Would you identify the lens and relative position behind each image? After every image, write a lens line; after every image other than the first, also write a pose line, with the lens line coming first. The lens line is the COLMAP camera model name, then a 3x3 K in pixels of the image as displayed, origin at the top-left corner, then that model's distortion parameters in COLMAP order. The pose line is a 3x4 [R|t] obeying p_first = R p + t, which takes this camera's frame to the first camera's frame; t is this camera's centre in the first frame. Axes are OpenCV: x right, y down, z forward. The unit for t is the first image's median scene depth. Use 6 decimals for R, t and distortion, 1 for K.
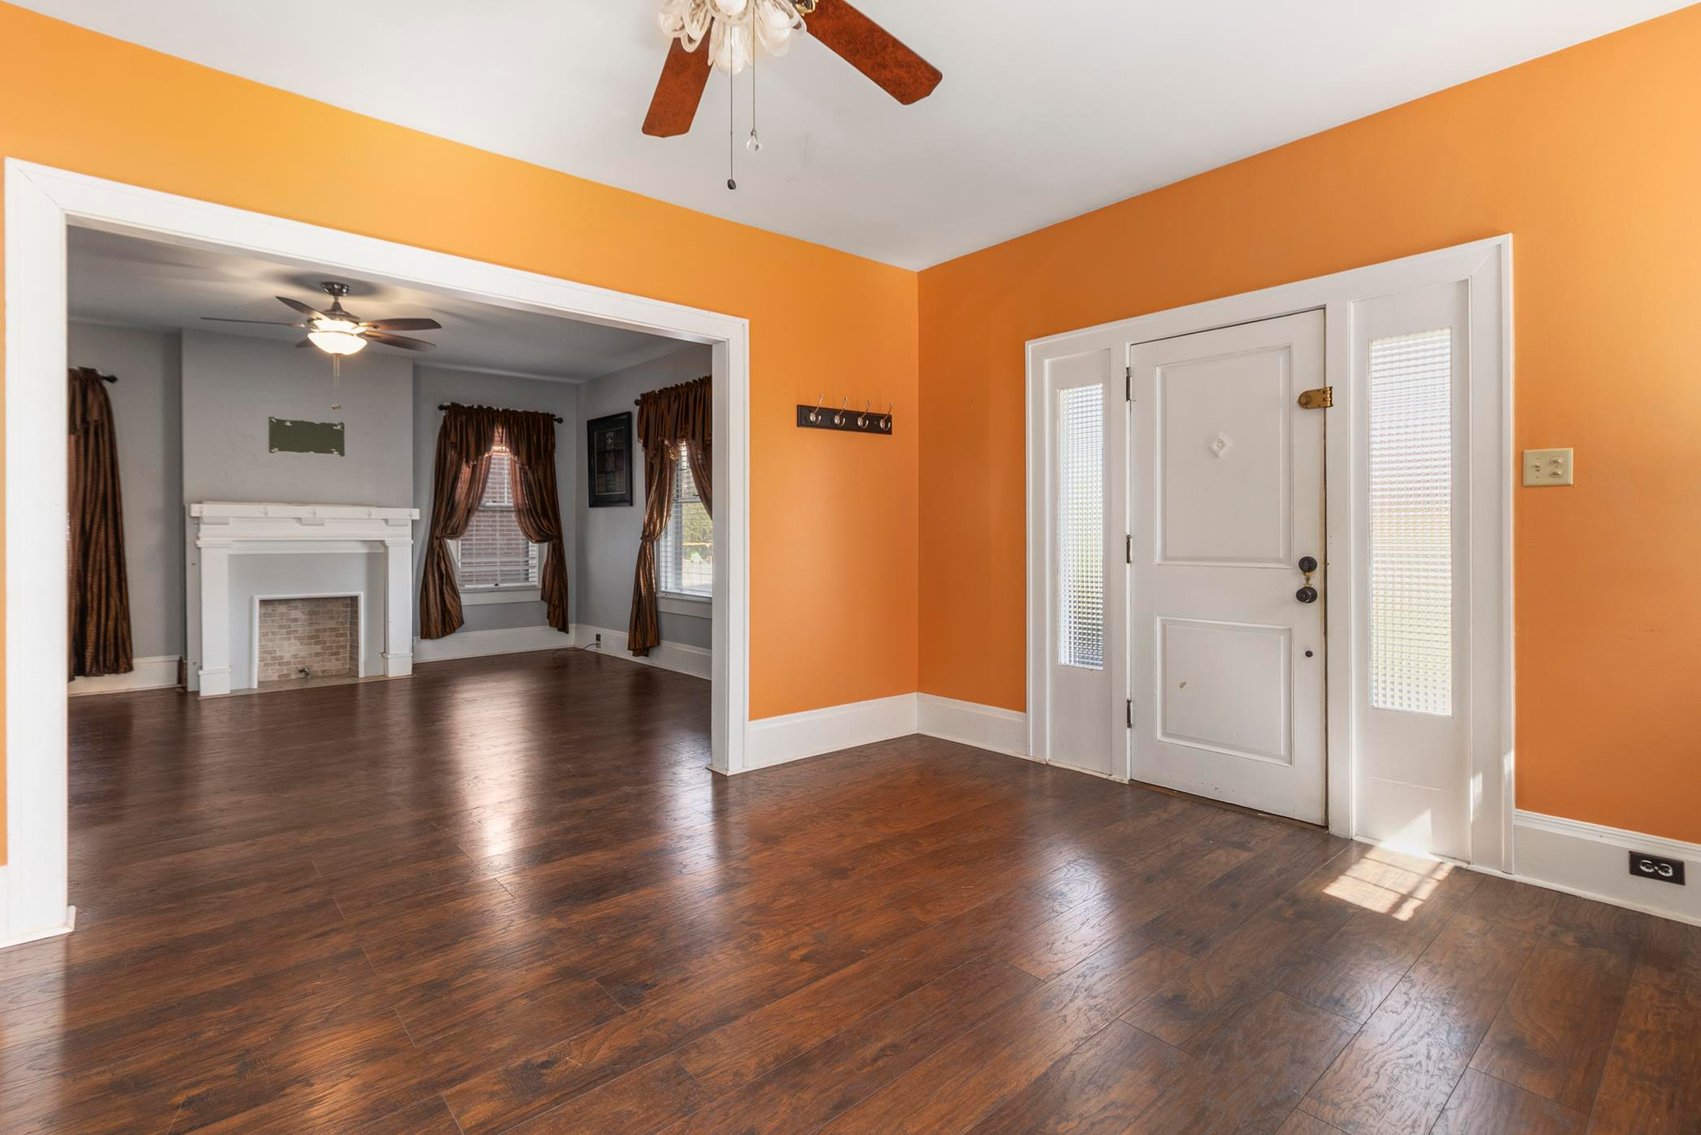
lens RADIAL K [[800.7, 0, 824.6], [0, 800.7, 537.6], [0, 0, 1]] dist [0.002363, 0.002311]
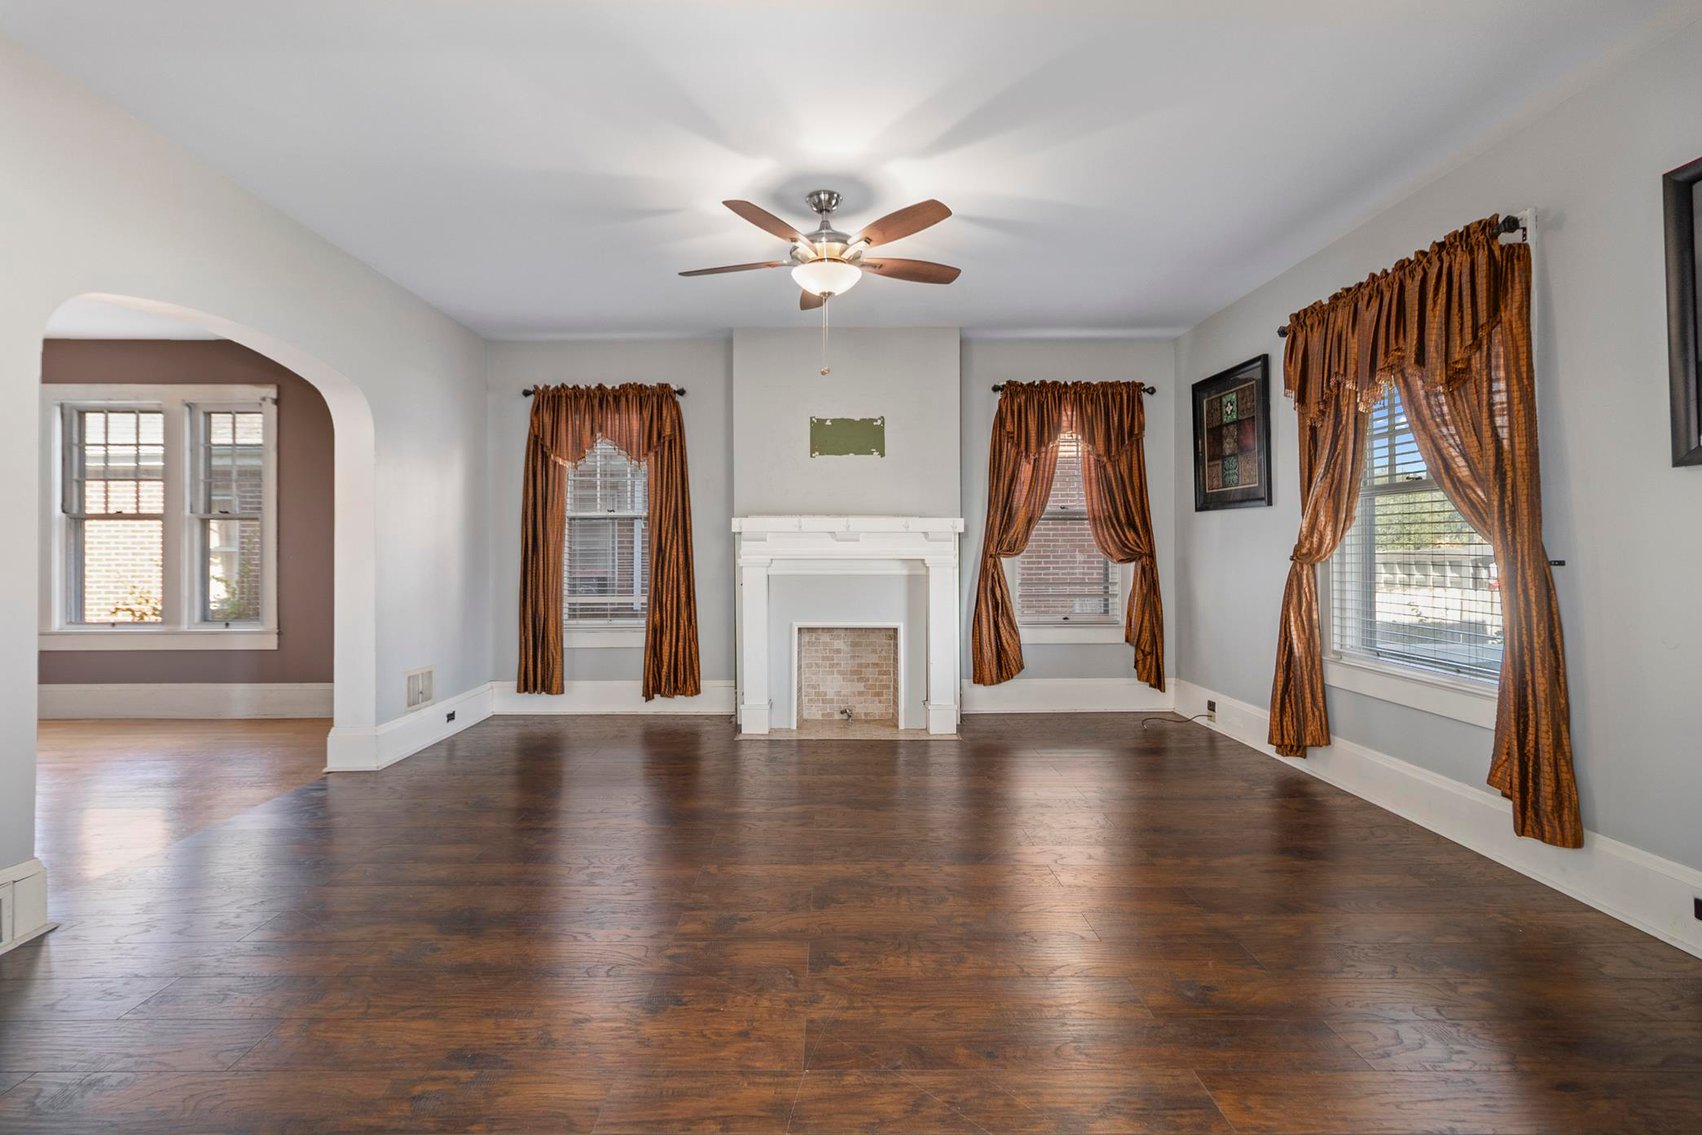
lens RADIAL K [[789.6, 0, 840.4], [0, 789.6, 540.3], [0, 0, 1]] dist [0.007727, -0.001240]
pose [[0.769032, -0.008685, -0.639152, -0.115817], [-0.000965, 0.999891, -0.014747, -0.003705], [0.639210, 0.011958, 0.768939, 0.348008]]
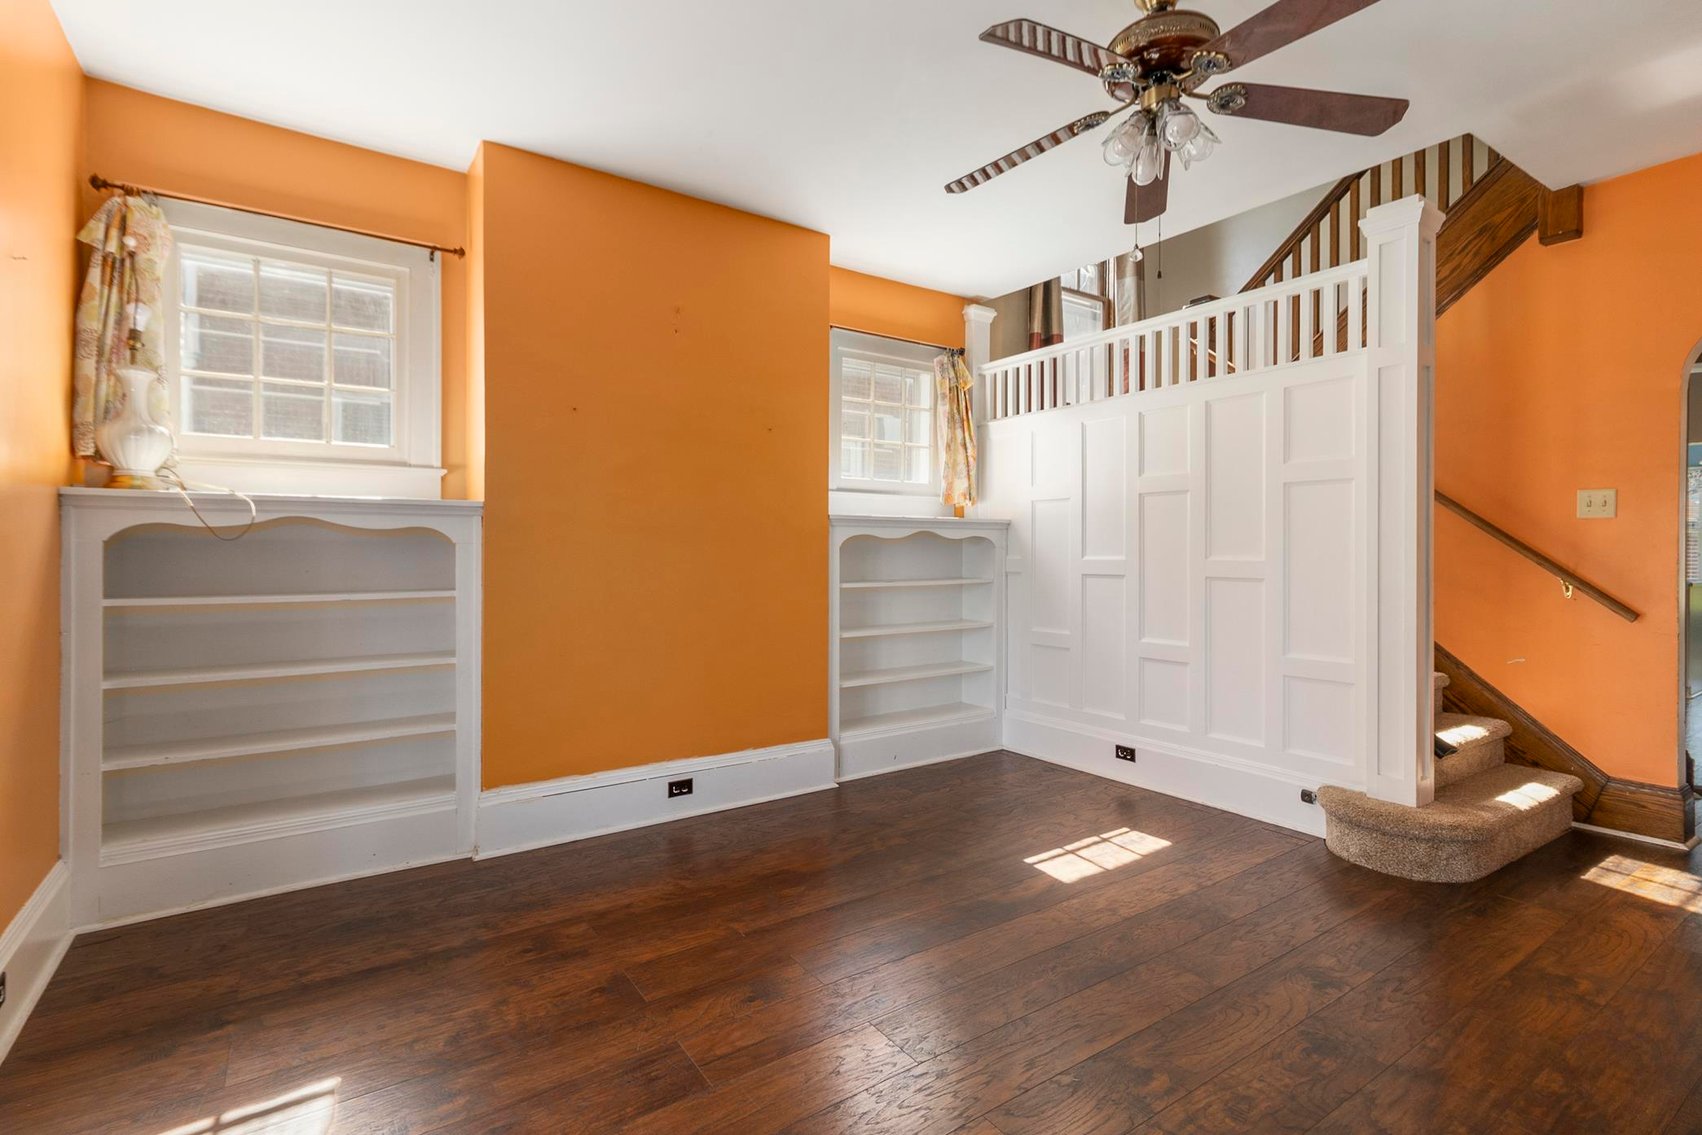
lens RADIAL K [[789.6, 0, 838.4], [0, 789.6, 551.4], [0, 0, 1]] dist [0.007727, -0.001240]
pose [[-0.994713, 0.000274, 0.102693, 0.065464], [0.001116, 0.999966, 0.008140, -0.003505], [-0.102688, 0.008212, -0.994680, 0.584484]]
